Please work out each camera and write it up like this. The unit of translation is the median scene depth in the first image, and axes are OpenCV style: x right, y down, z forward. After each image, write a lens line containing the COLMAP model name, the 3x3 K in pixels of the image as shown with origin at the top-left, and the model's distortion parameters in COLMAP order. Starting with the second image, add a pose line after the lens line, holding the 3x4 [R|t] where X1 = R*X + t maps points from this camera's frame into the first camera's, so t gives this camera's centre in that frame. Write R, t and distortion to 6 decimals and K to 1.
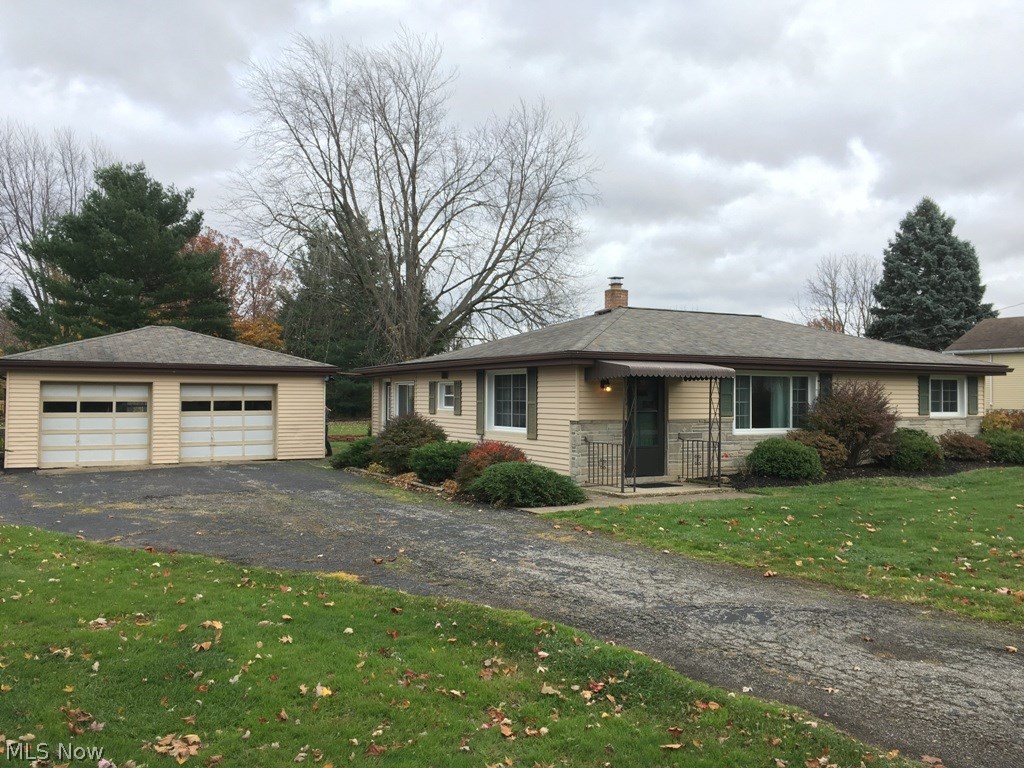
lens RADIAL K [[857.1, 0, 514.0], [0, 857.1, 378.2], [0, 0, 1]] dist [0.101550, -0.141834]
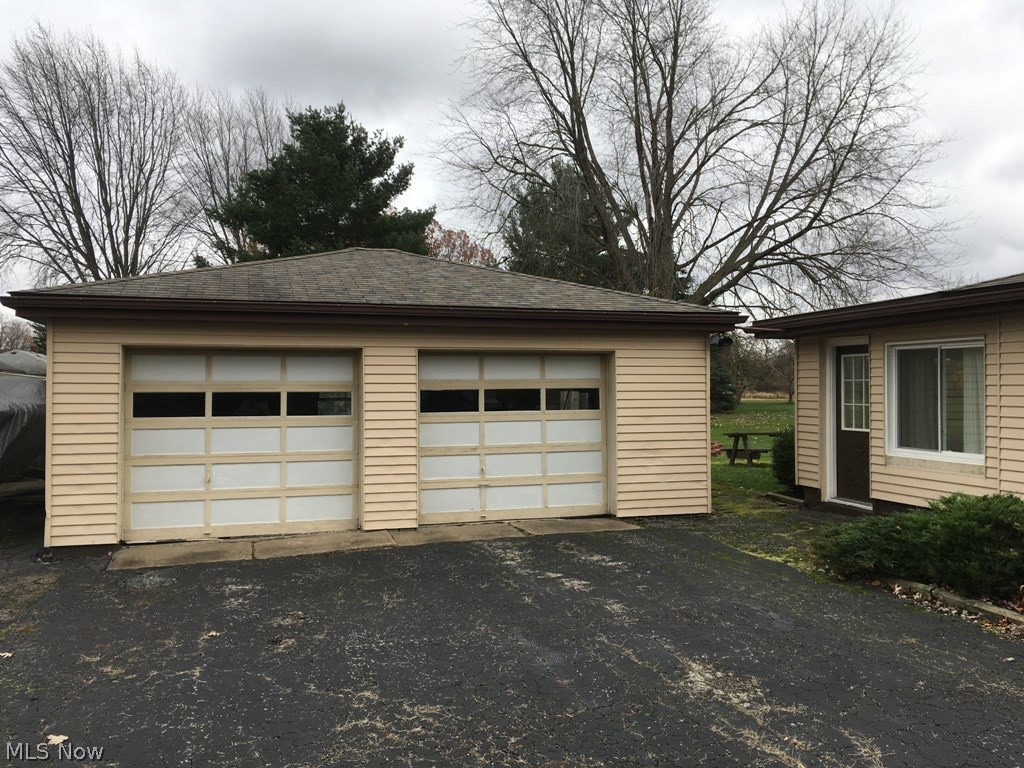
lens RADIAL K [[857.1, 0, 514.0], [0, 857.1, 378.2], [0, 0, 1]] dist [0.101550, -0.141834]
pose [[0.977701, -0.009021, -0.209810, -0.236027], [0.011493, 0.999878, 0.010567, 0.015601], [0.209689, -0.012743, 0.977685, 0.558335]]
